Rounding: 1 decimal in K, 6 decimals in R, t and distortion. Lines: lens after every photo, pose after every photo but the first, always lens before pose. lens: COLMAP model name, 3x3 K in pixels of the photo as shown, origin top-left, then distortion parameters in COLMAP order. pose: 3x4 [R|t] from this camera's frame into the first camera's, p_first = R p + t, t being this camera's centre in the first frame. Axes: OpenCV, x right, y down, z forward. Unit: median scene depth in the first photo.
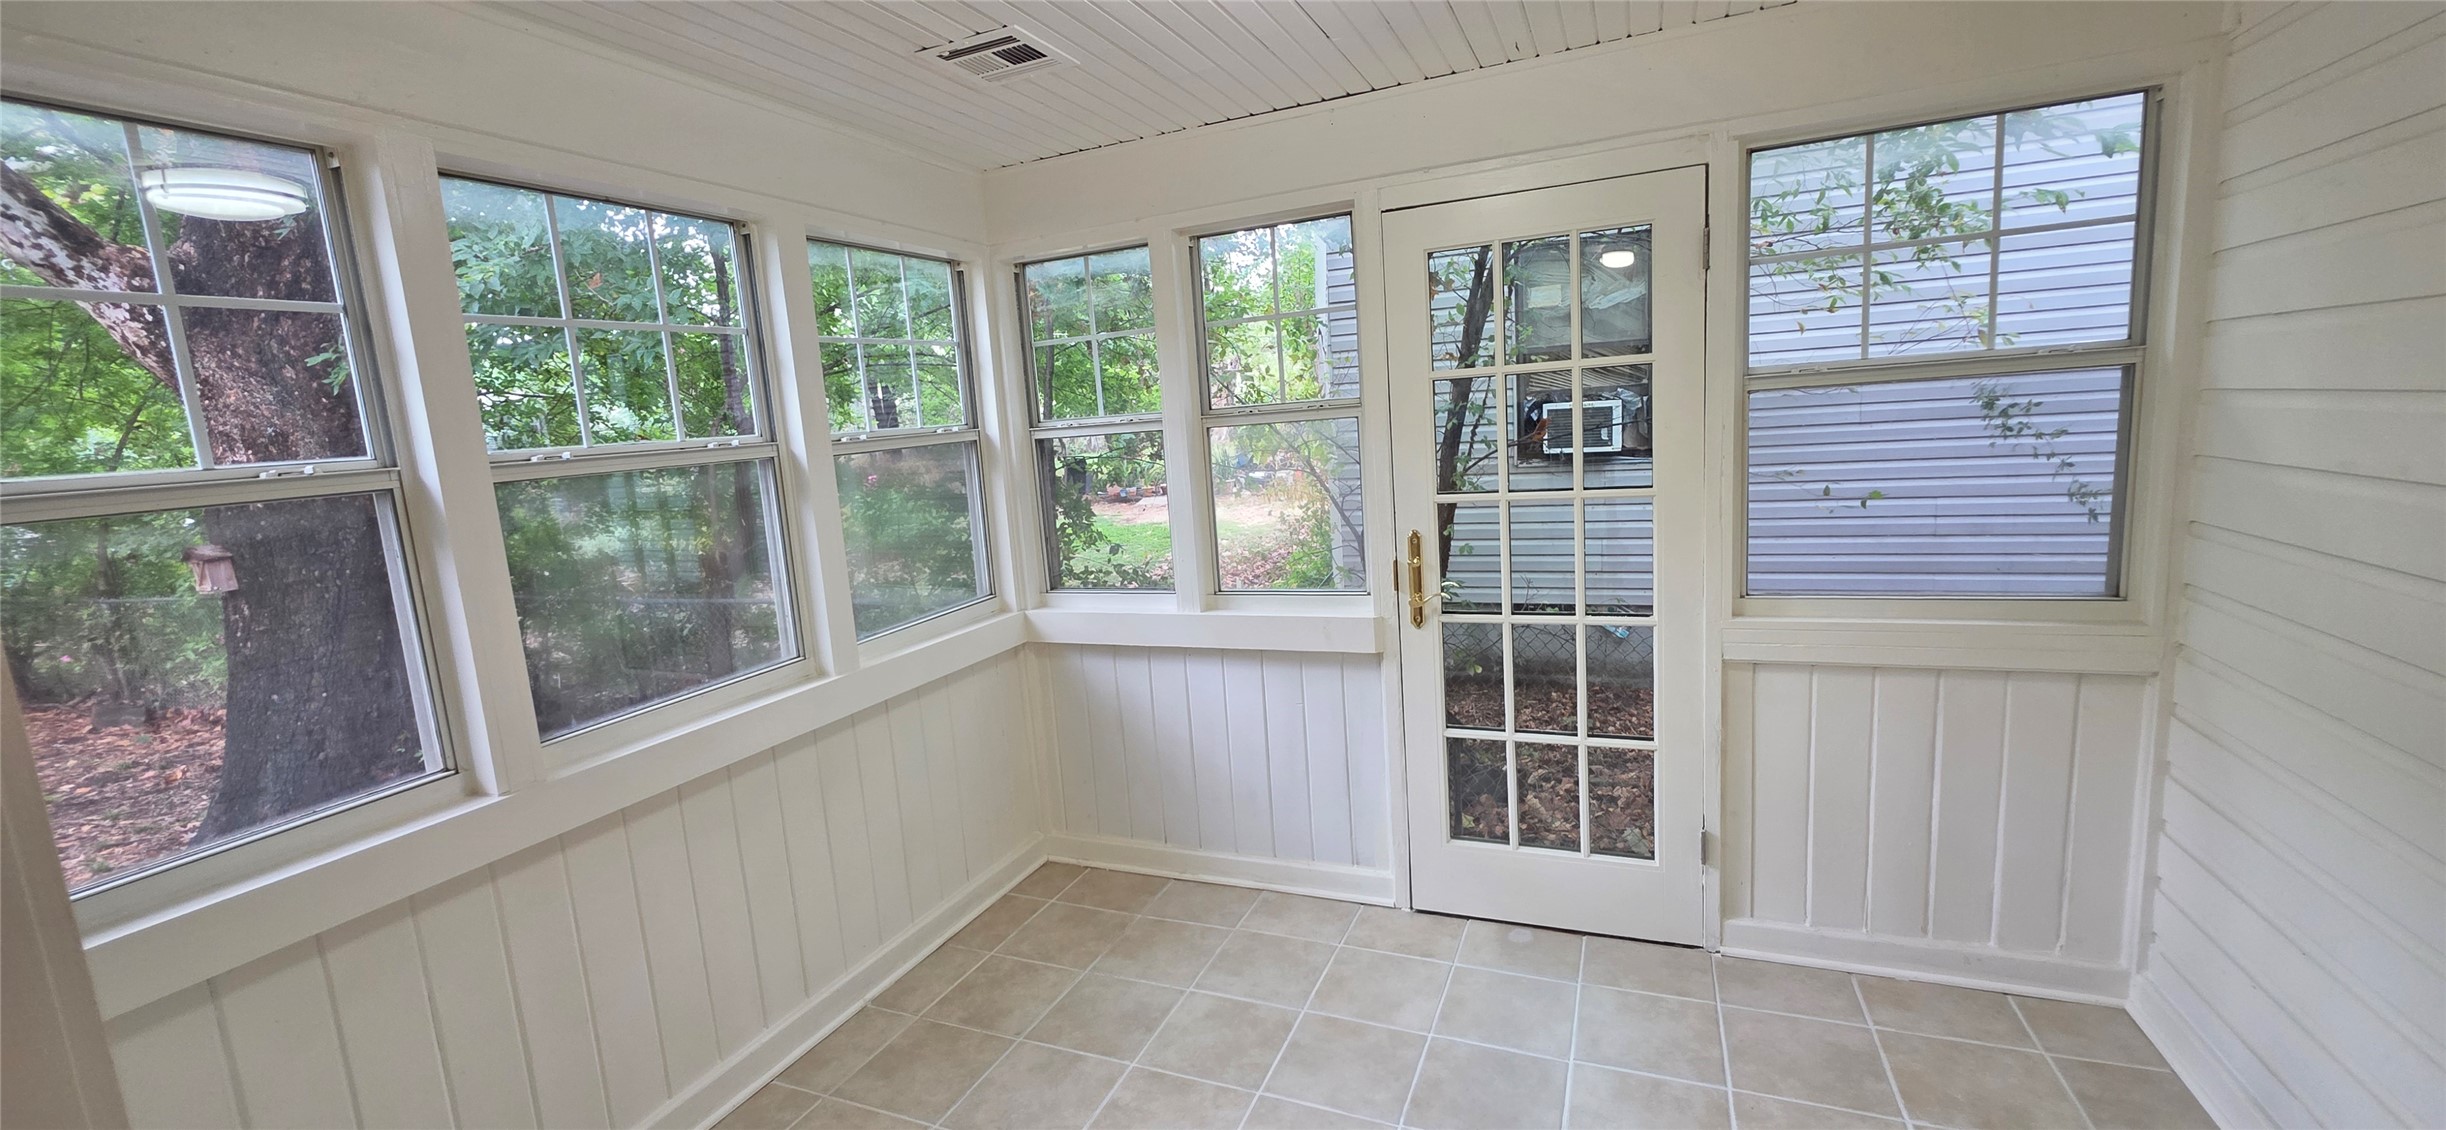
lens RADIAL K [[970.4, 0, 1223.0], [0, 970.4, 565.0], [0, 0, 1]] dist [-0.002926, -0.000134]
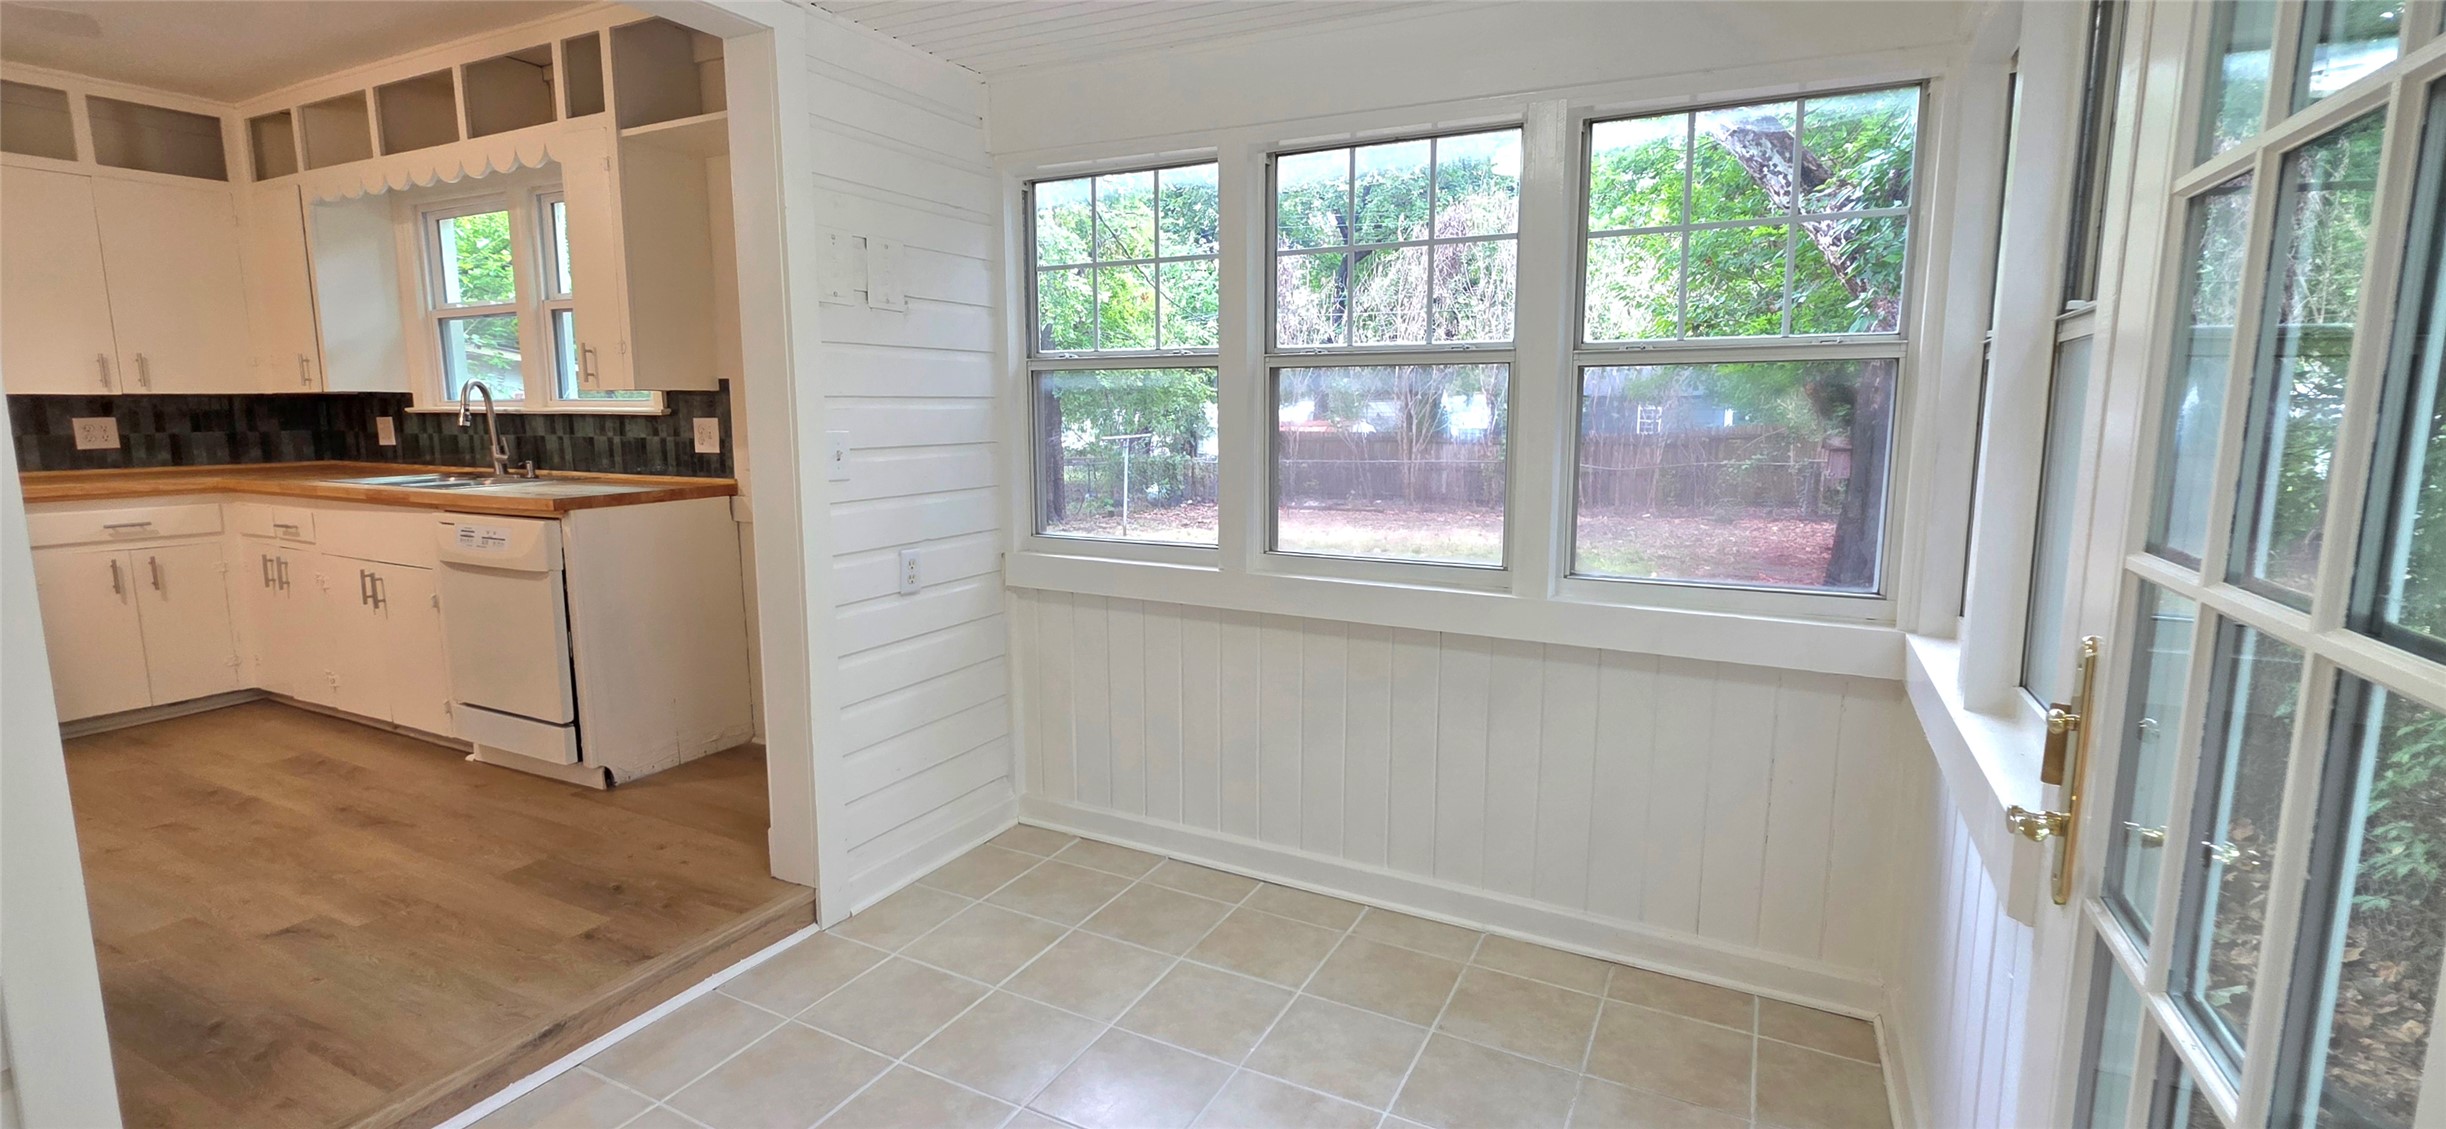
lens RADIAL K [[1056.2, 0, 1223.0], [0, 1056.2, 564.5], [0, 0, 1]] dist [-0.002985, 0.000252]
pose [[-0.063564, 0.220524, -0.973308, 0.564932], [-0.154757, 0.961305, 0.227911, -0.098480], [0.985906, 0.165113, -0.026977, 0.662396]]
